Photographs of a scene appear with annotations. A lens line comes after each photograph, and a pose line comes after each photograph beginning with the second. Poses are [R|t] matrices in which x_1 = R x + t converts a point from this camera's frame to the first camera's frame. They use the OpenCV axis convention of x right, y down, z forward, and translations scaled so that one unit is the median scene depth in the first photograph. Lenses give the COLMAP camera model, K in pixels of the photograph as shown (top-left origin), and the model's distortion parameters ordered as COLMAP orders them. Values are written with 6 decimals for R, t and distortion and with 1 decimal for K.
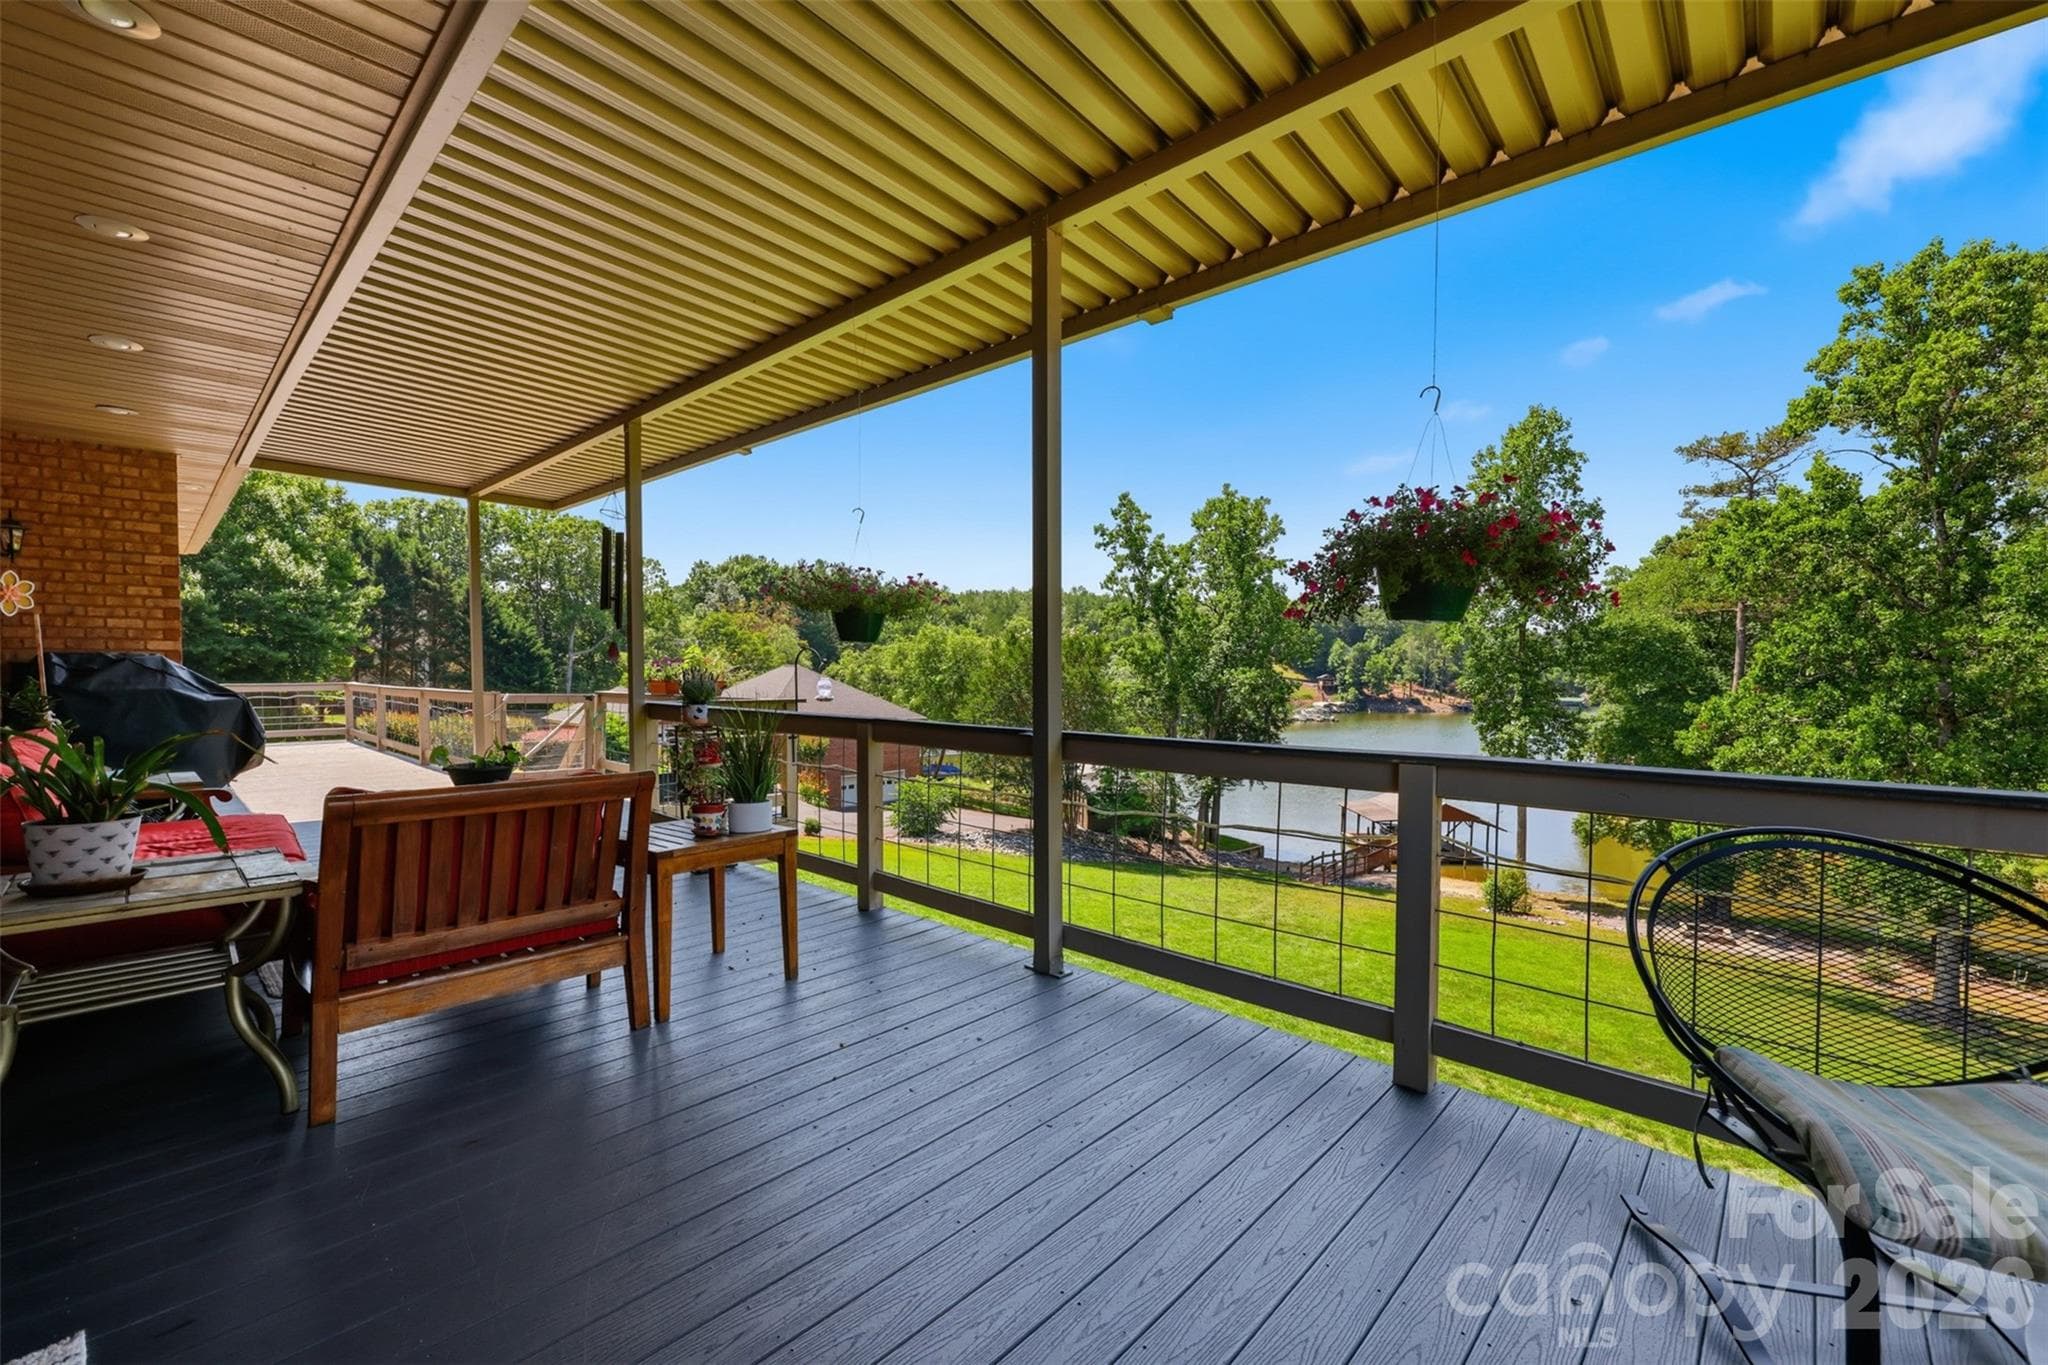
lens RADIAL K [[836.9, 0, 1027.3], [0, 836.9, 693.2], [0, 0, 1]] dist [-0.001166, -0.000223]
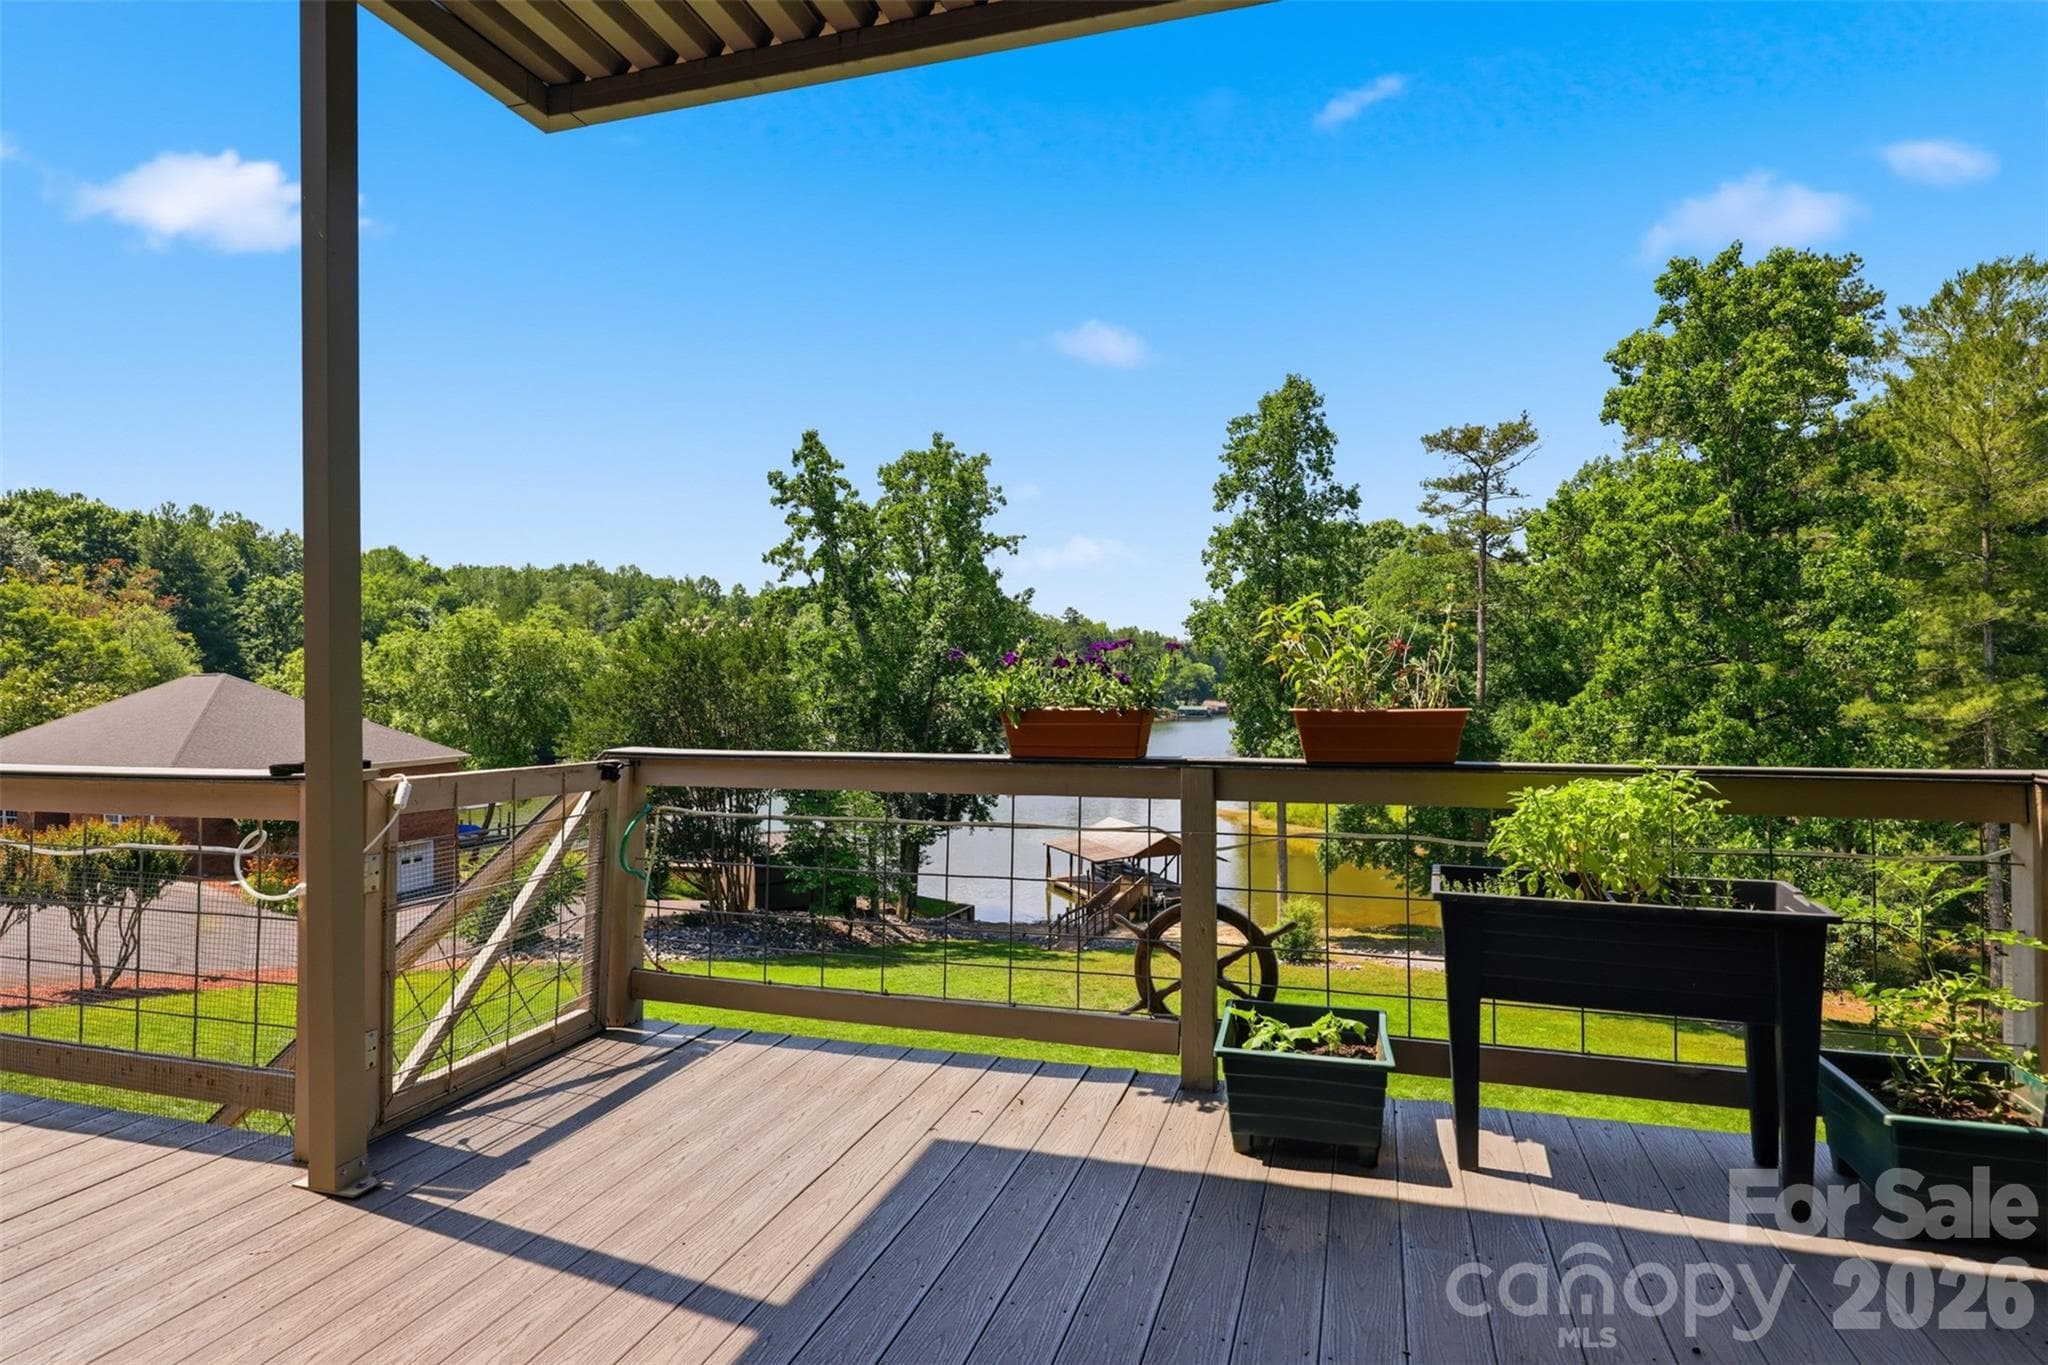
lens RADIAL K [[1052.9, 0, 1026.7], [0, 1052.9, 670.8], [0, 0, 1]] dist [-0.000963, -0.000126]
pose [[0.903762, -0.001994, 0.428031, -0.097656], [0.017044, 0.999364, -0.031332, -0.002732], [-0.427696, 0.035612, 0.903221, 0.109739]]
